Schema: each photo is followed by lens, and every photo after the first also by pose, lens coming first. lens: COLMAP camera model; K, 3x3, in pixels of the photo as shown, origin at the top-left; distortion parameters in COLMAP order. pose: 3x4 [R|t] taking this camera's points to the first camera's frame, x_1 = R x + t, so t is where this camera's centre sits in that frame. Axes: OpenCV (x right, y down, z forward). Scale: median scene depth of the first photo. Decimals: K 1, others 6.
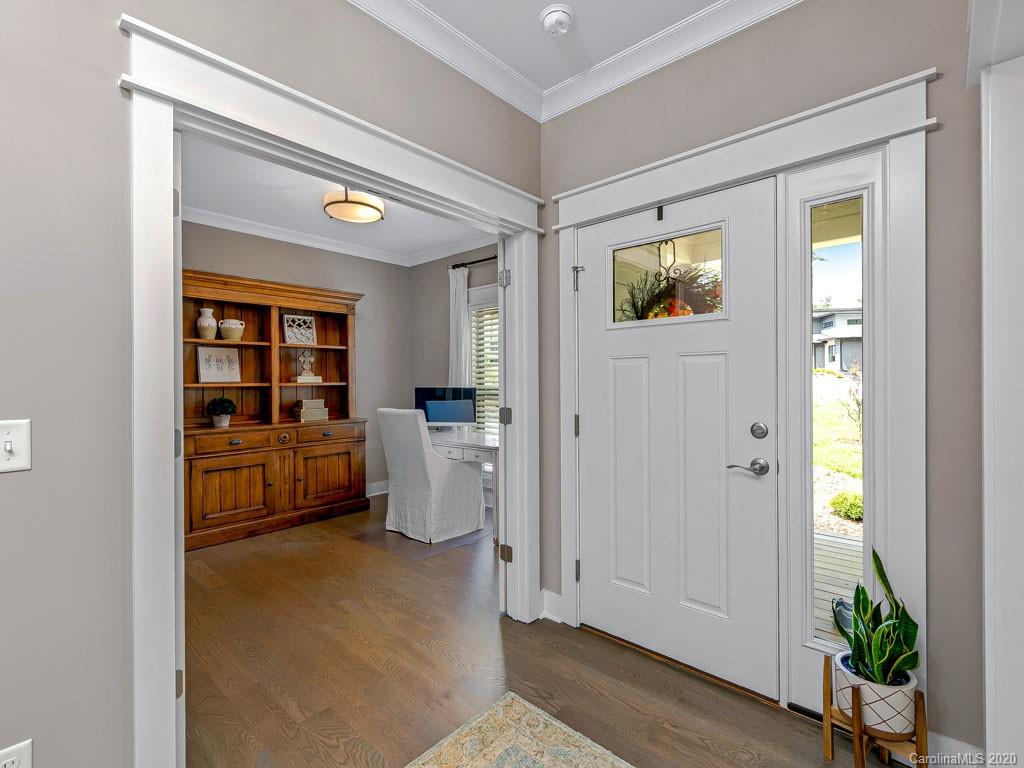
lens RADIAL K [[475.4, 0, 512.0], [0, 475.4, 384.0], [0, 0, 1]] dist [-0.003449, 0.000197]
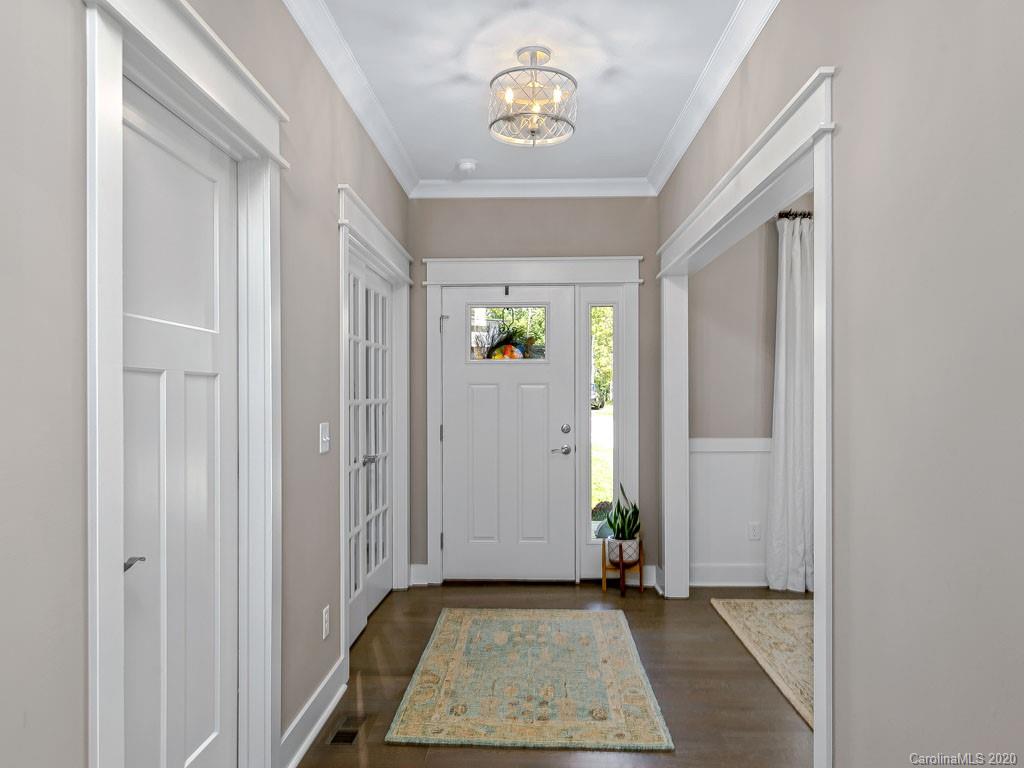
lens RADIAL K [[729.9, 0, 512.1], [0, 729.9, 396.2], [0, 0, 1]] dist [-0.001257, 0.000034]
pose [[0.762220, 0.003719, 0.647307, -1.196977], [0.000581, 0.999979, -0.006429, -0.004366], [-0.647317, 0.005277, 0.762202, -0.804546]]
